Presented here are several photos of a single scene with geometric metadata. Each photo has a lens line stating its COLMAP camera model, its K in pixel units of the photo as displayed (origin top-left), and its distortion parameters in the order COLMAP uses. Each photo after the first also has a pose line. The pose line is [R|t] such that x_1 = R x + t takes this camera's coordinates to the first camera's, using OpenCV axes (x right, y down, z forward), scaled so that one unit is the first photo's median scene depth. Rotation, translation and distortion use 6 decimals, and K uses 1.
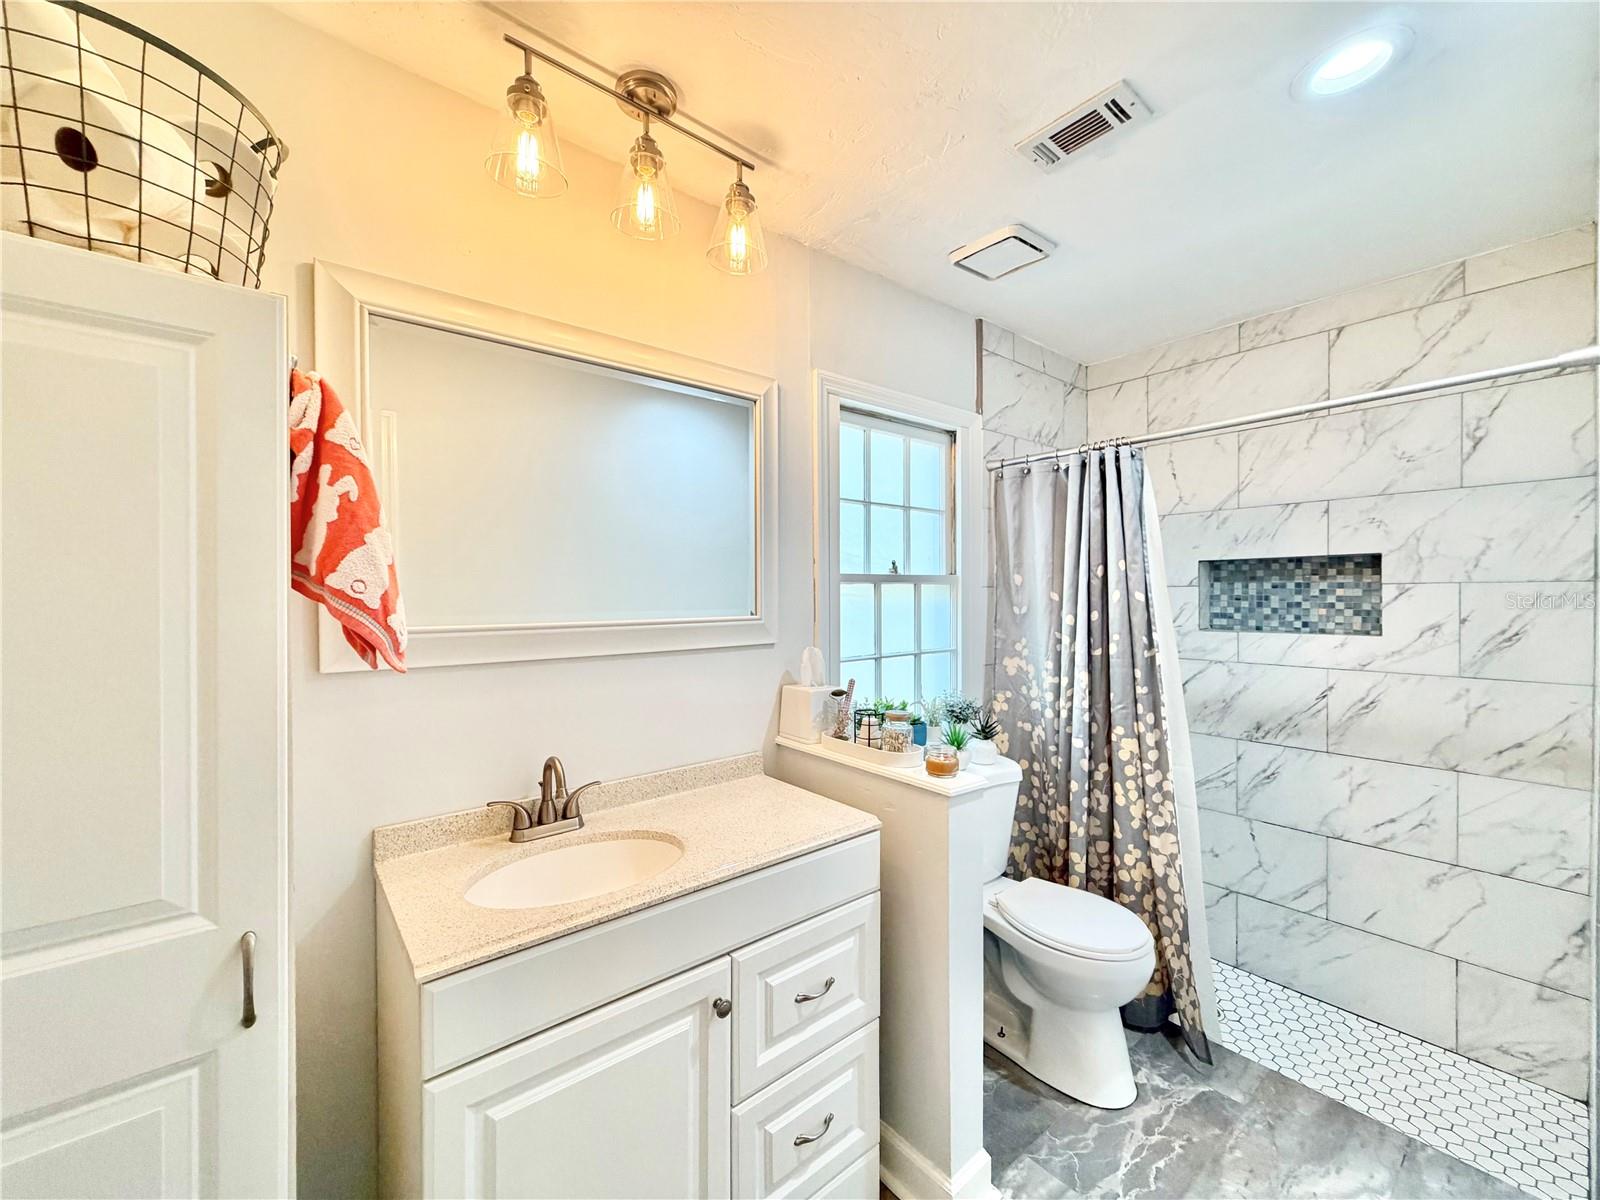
lens RADIAL K [[640.0, 0, 801.2], [0, 640.0, 597.4], [0, 0, 1]] dist [0.001090, -0.000086]
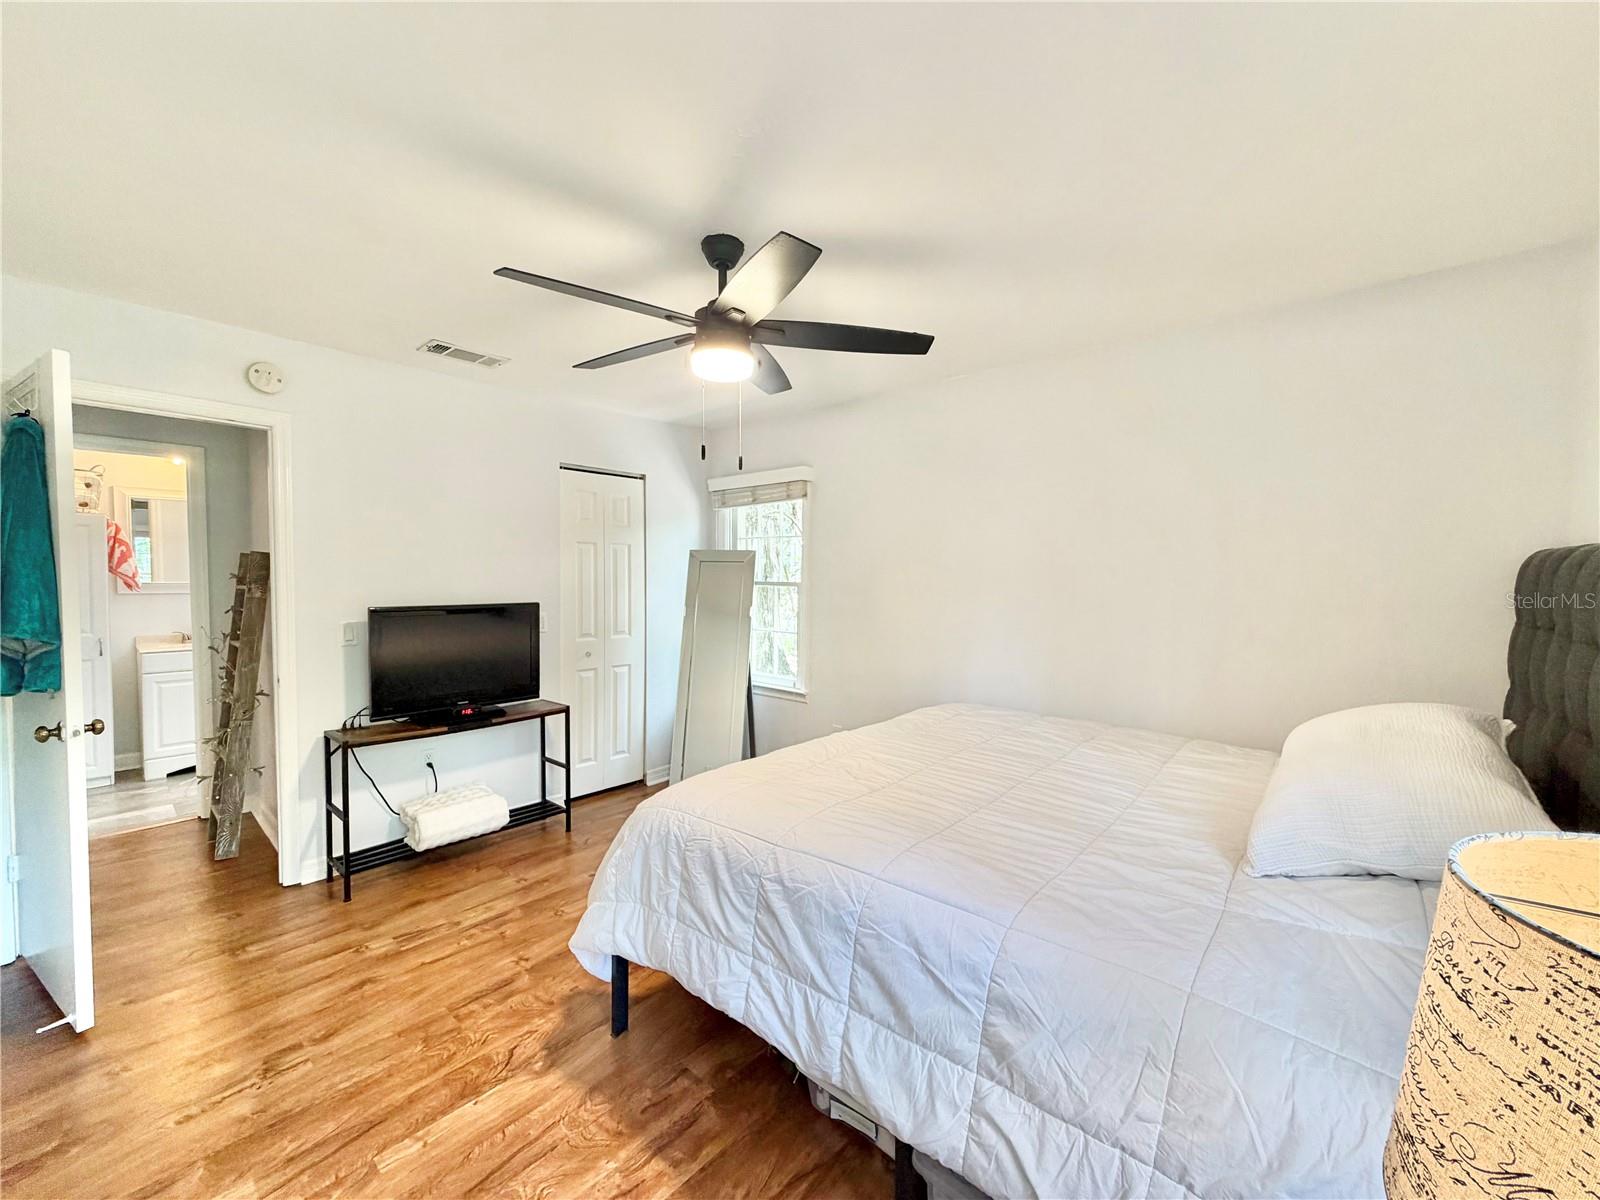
lens RADIAL K [[640.0, 0, 792.3], [0, 640.0, 602.2], [0, 0, 1]] dist [0.001090, -0.000086]
pose [[0.987985, 0.010161, 0.154214, 3.121521], [-0.015777, 0.999254, 0.035239, -0.032177], [-0.153741, -0.037249, 0.987409, -4.016840]]
